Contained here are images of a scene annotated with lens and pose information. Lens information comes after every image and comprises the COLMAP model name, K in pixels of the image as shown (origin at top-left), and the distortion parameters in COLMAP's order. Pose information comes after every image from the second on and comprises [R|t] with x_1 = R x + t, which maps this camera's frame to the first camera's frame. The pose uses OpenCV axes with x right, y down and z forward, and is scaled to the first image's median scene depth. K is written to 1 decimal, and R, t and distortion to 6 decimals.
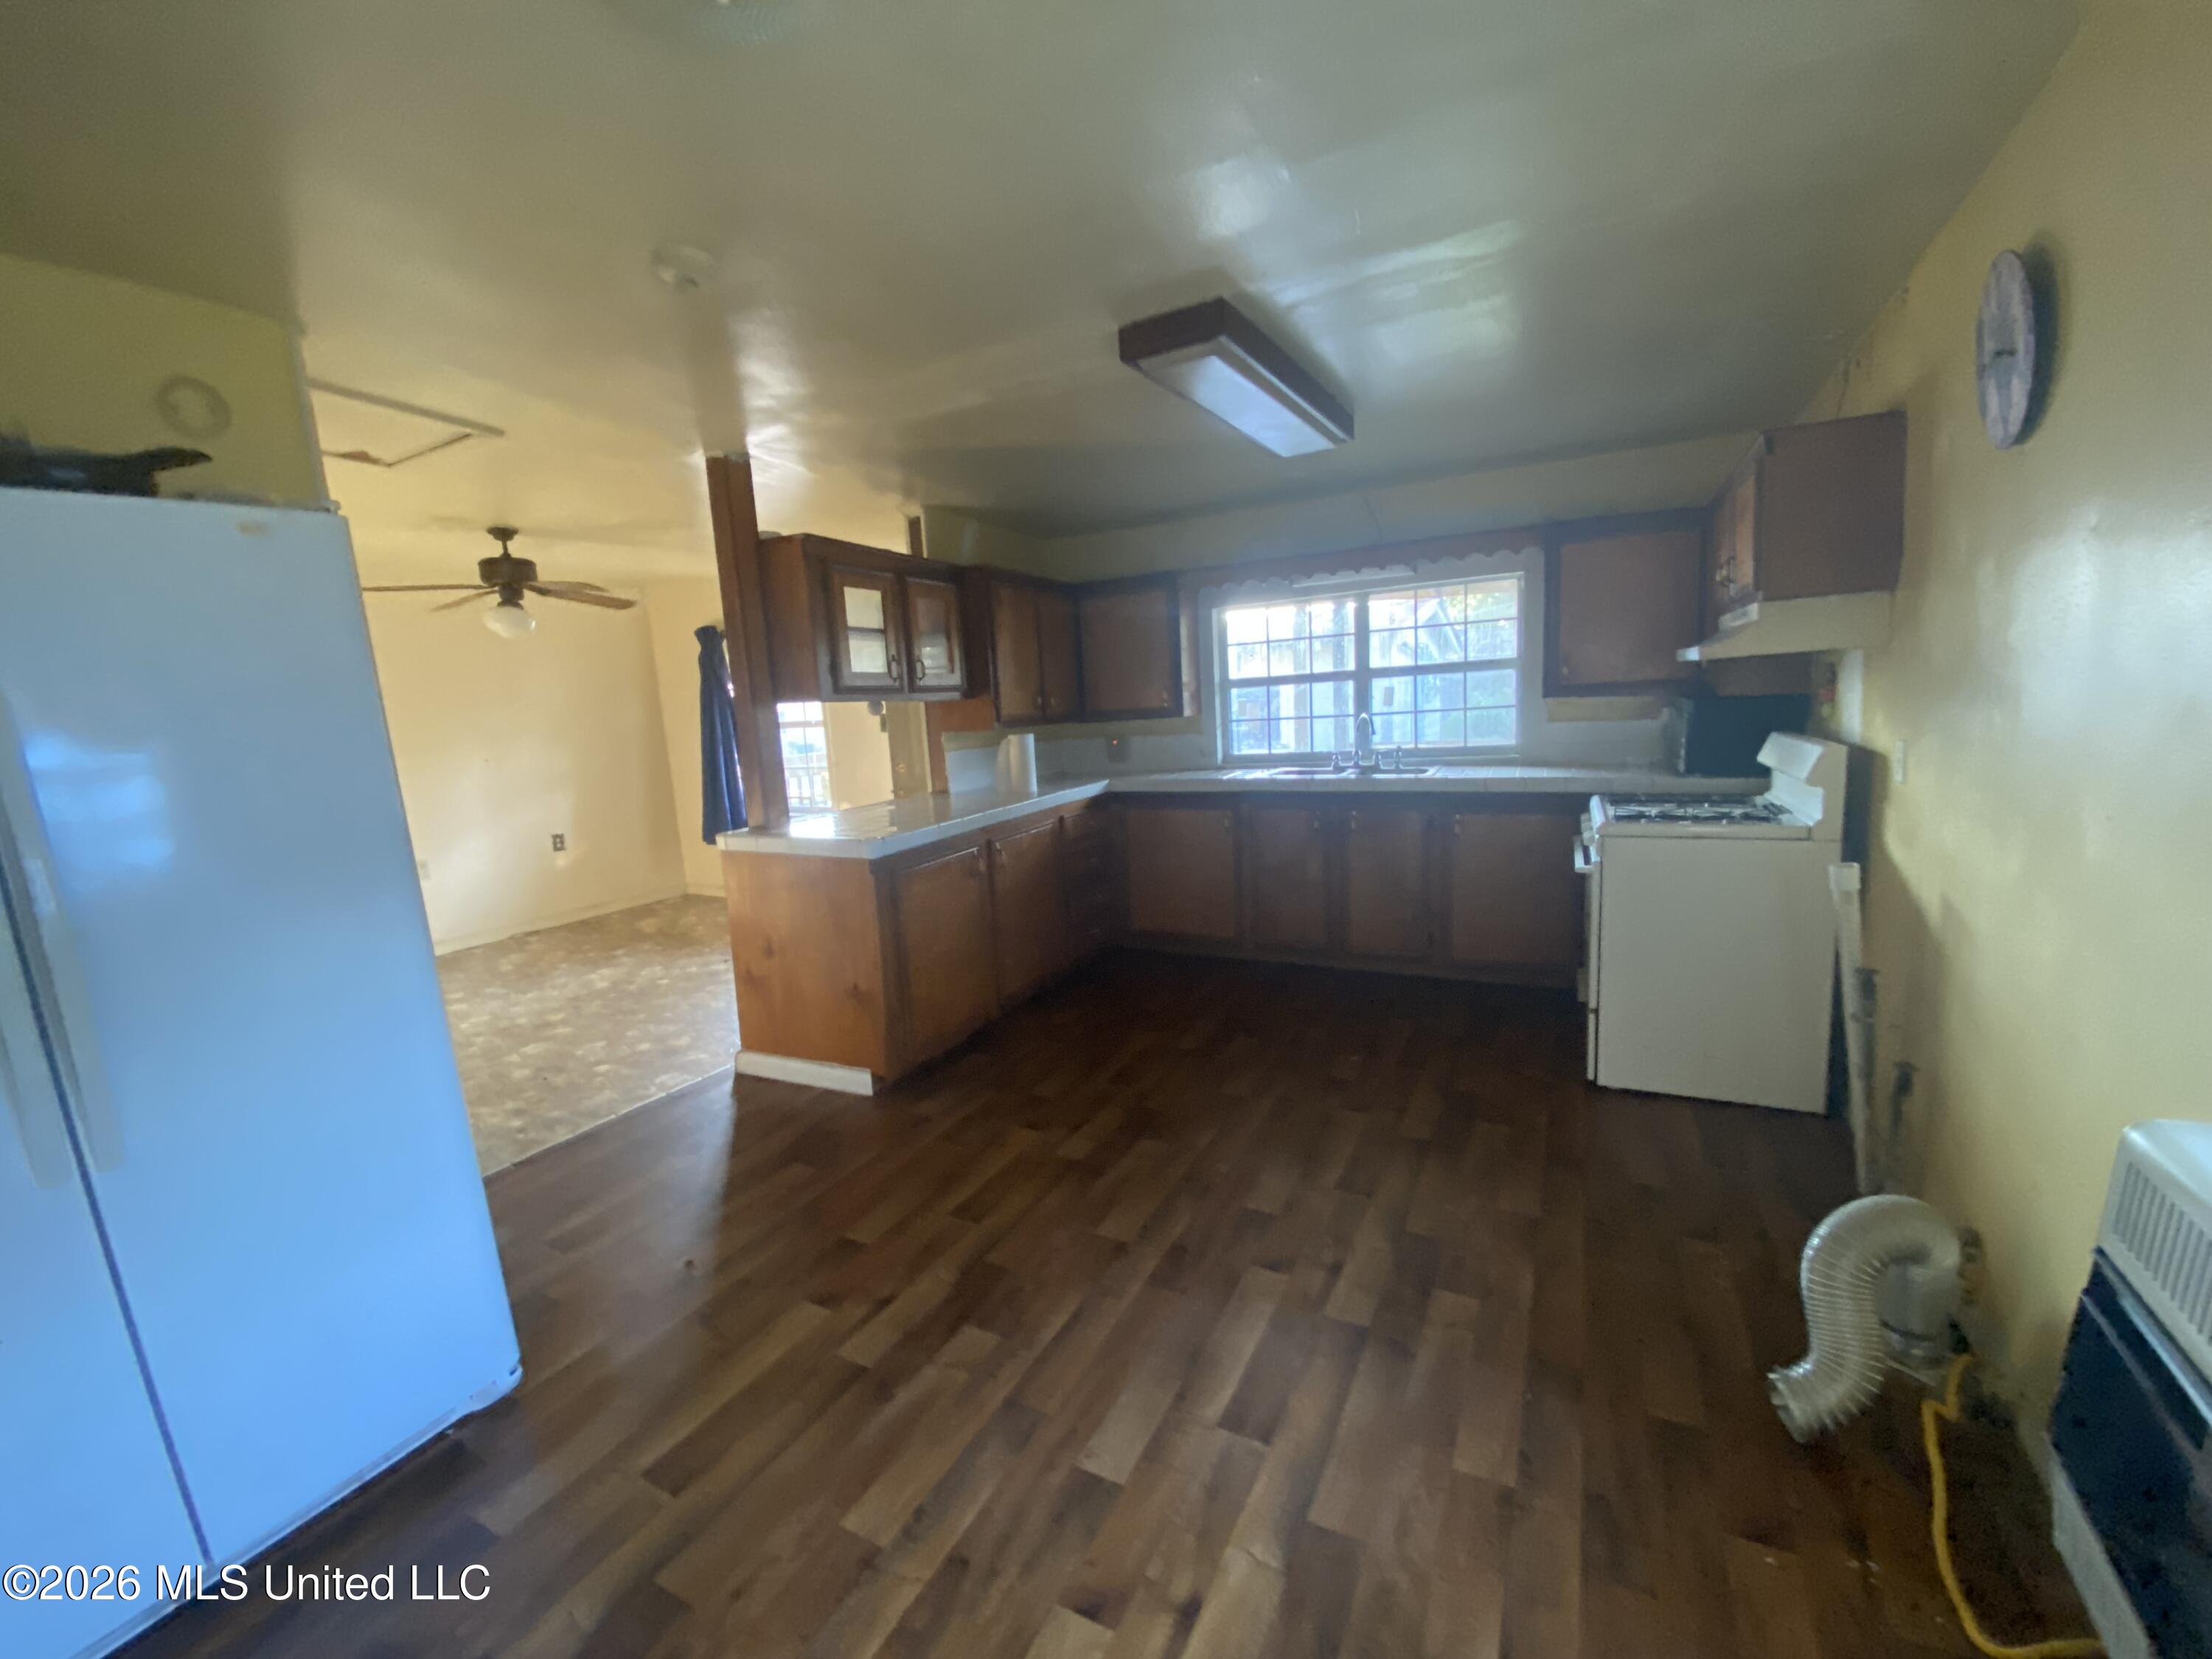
lens RADIAL K [[889.7, 0, 1107.0], [0, 889.7, 826.2], [0, 0, 1]] dist [0.003014, -0.013273]
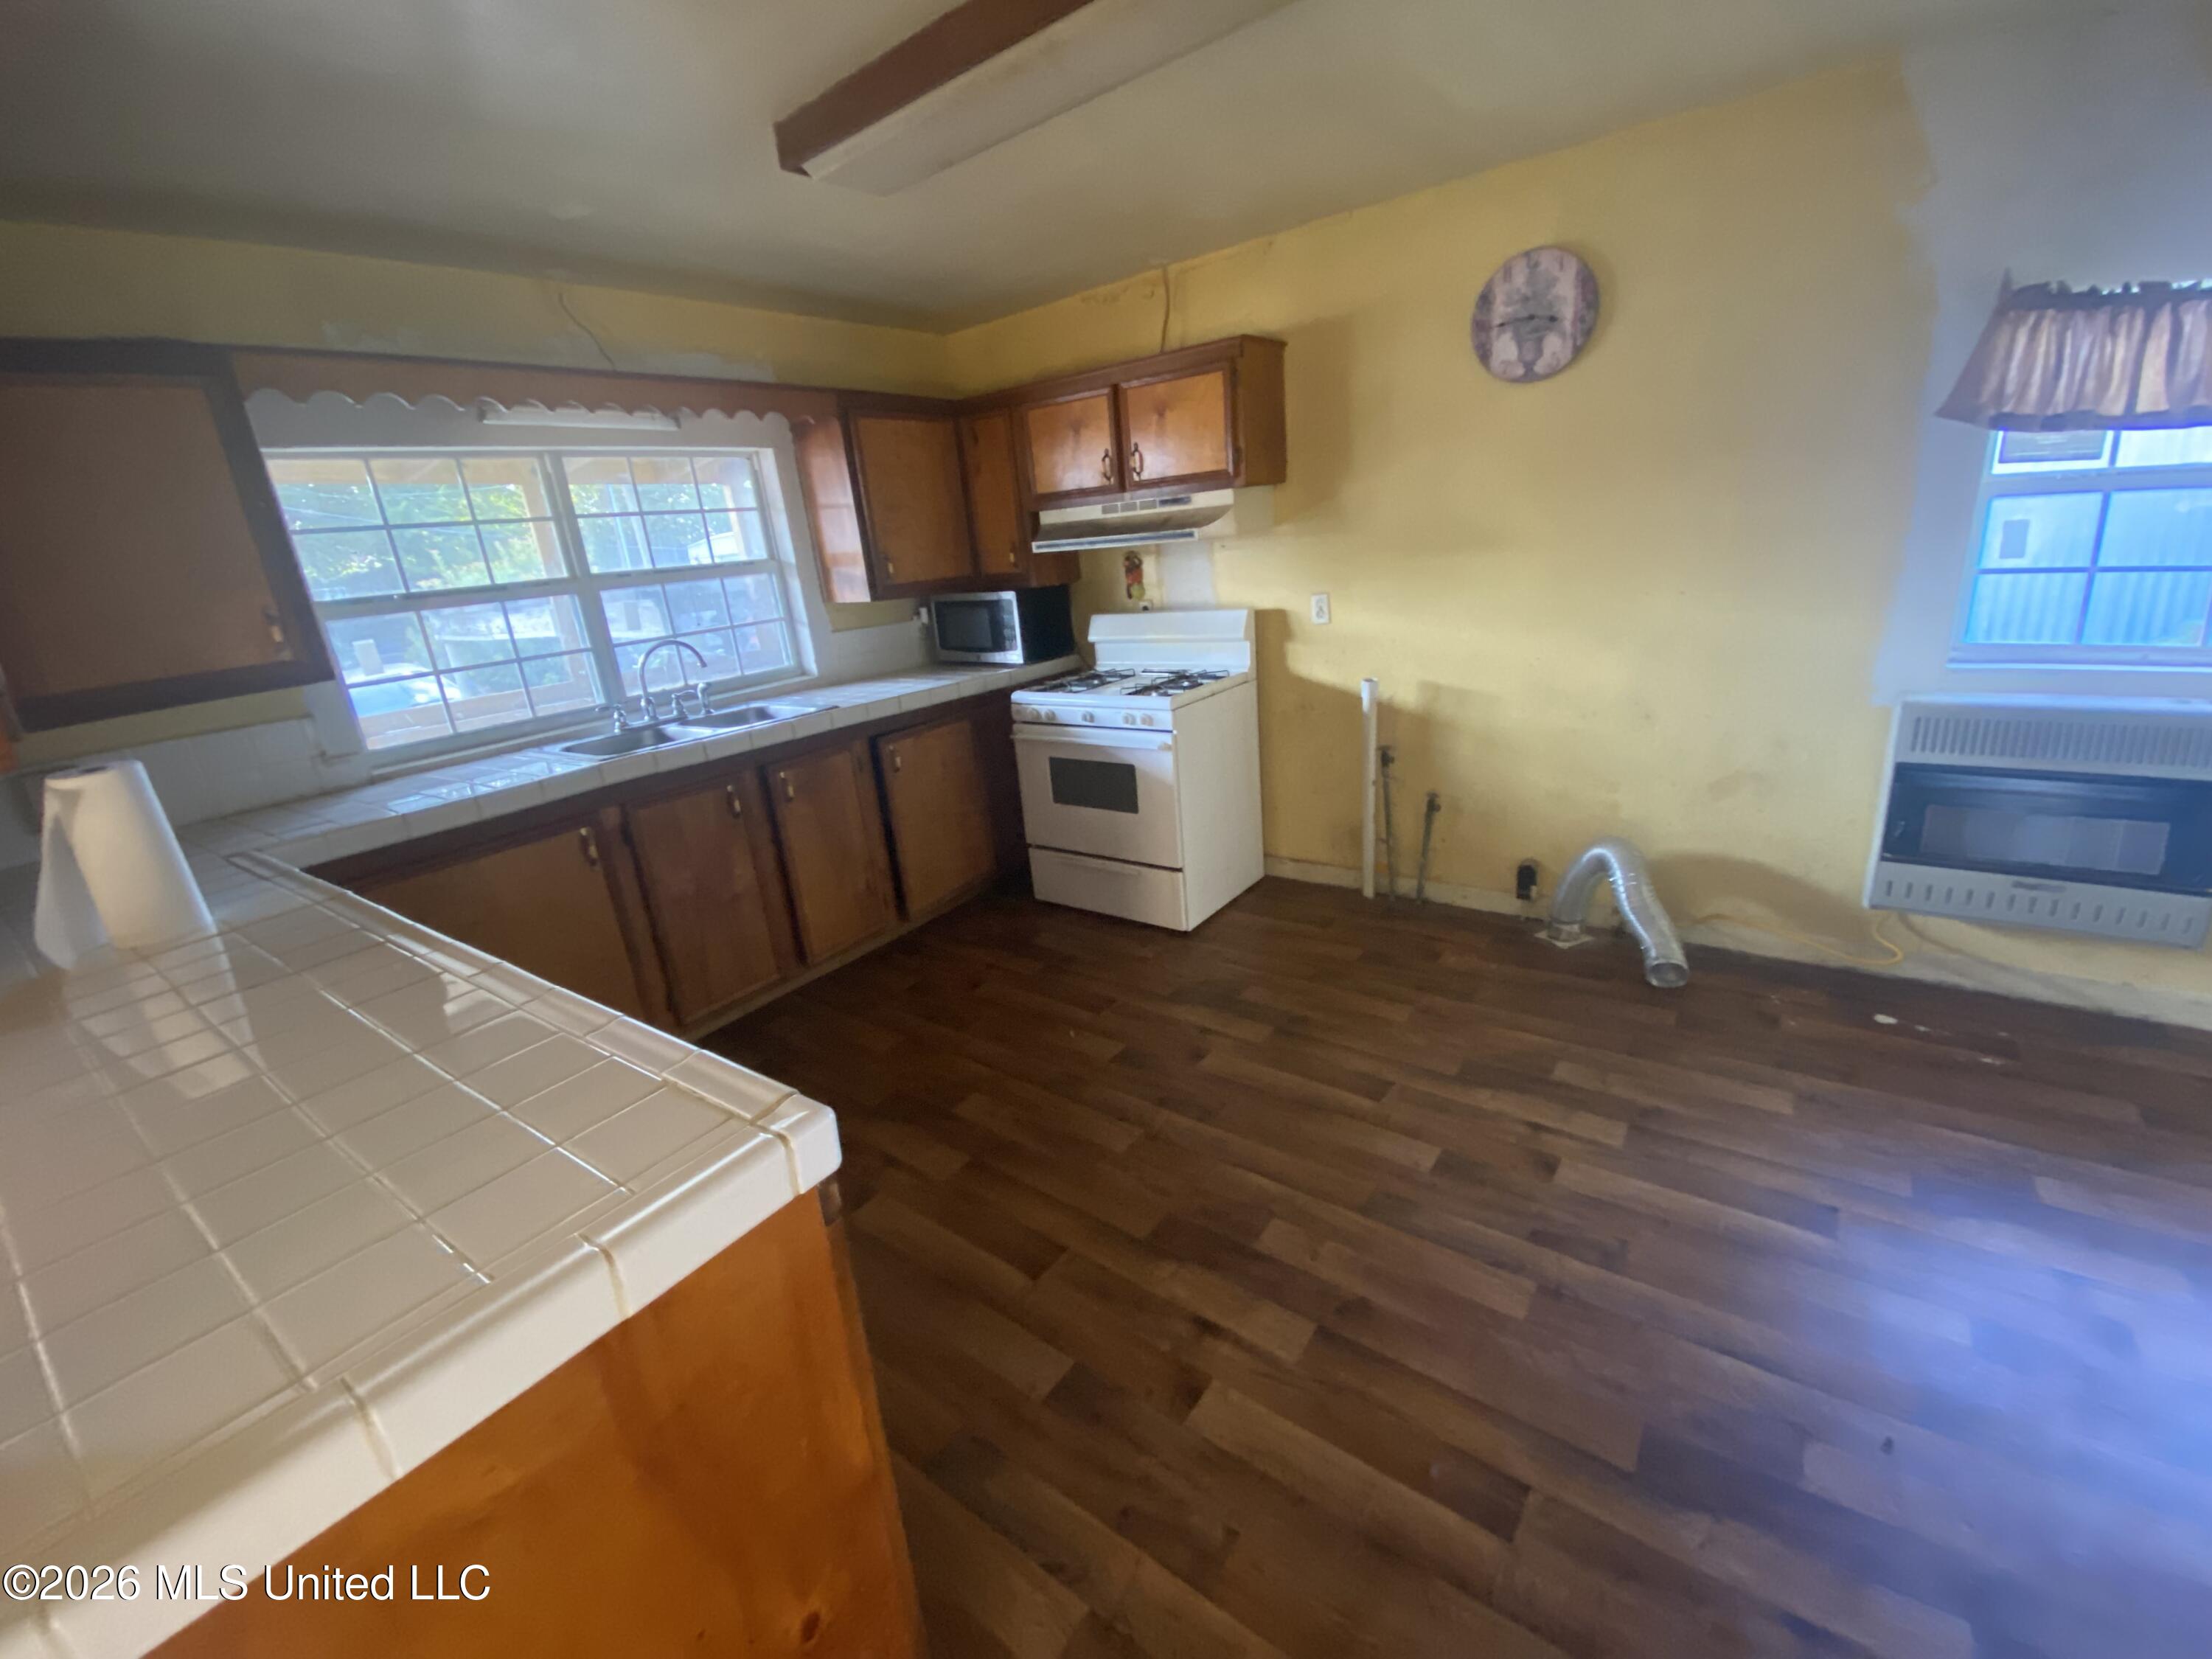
lens RADIAL K [[889.7, 0, 1107.0], [0, 889.7, 826.2], [0, 0, 1]] dist [0.003014, -0.013273]
pose [[0.179231, -0.273134, 0.945132, -0.514740], [0.223934, 0.946796, 0.231149, -0.123507], [-0.957982, 0.170218, 0.230859, 0.884067]]
